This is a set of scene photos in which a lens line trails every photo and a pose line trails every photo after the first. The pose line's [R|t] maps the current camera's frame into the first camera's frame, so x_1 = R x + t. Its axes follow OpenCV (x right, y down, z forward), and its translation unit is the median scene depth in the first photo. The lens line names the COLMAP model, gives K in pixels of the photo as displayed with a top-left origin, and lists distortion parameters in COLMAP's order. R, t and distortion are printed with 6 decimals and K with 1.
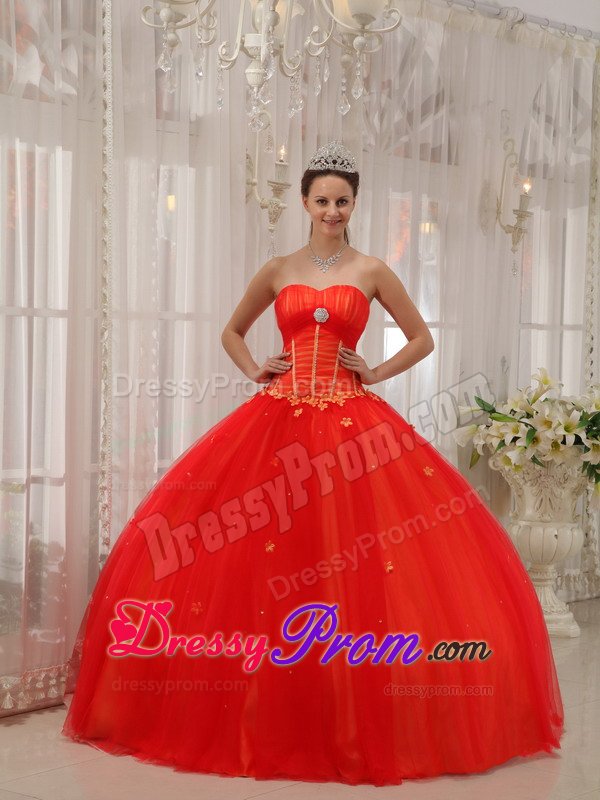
lens RADIAL K [[1623.7, 0, 309.2], [0, 1623.7, 387.7], [0, 0, 1]] dist [0.357402, 0.000000]
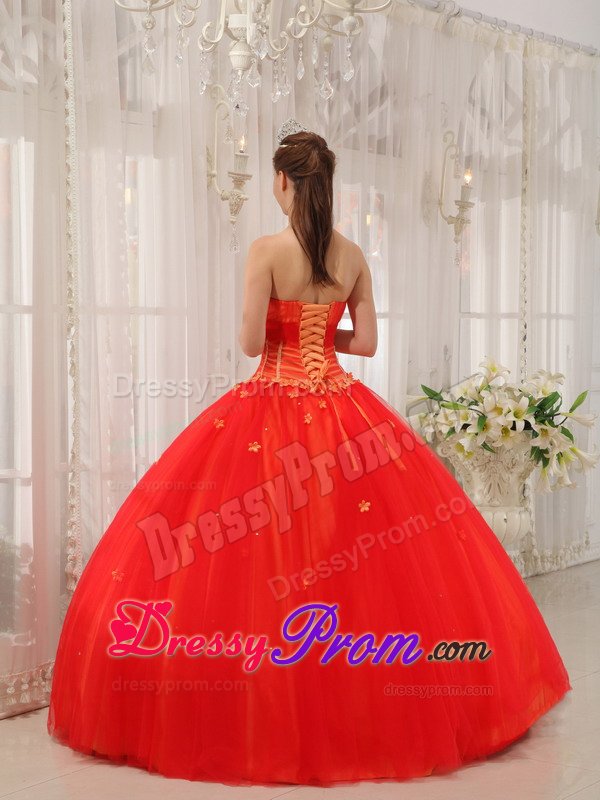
lens RADIAL K [[1532.0, 0, 307.4], [0, 1532.0, 393.8], [0, 0, 1]] dist [0.322422, 0.000000]
pose [[0.997216, -0.023377, 0.070810, -0.039899], [0.022714, 0.999690, 0.010152, -0.000623], [-0.071025, -0.008515, 0.997438, 0.053556]]
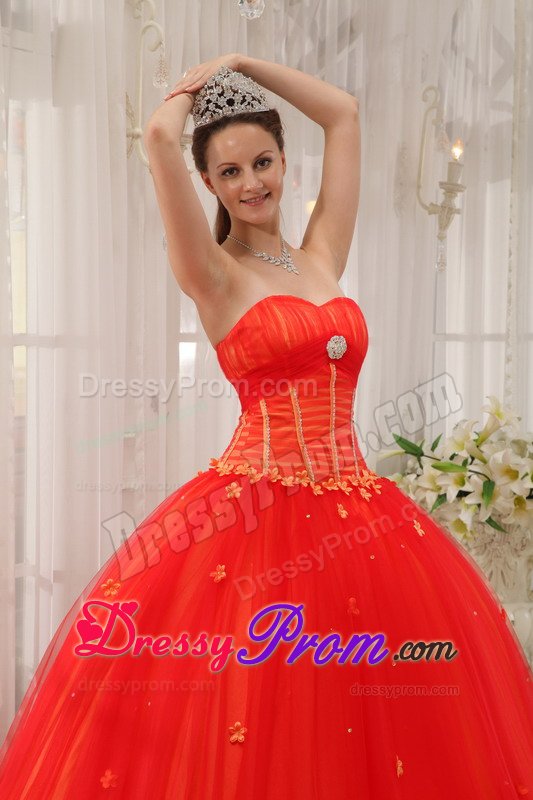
lens RADIAL K [[1647.0, 0, 266.7], [0, 1647.0, 406.1], [0, 0, 1]] dist [0.375619, 0.000000]
pose [[0.988093, -0.020913, 0.152431, -0.074820], [0.018600, 0.999689, 0.016590, -0.022527], [-0.152731, -0.013557, 0.988175, 0.282061]]
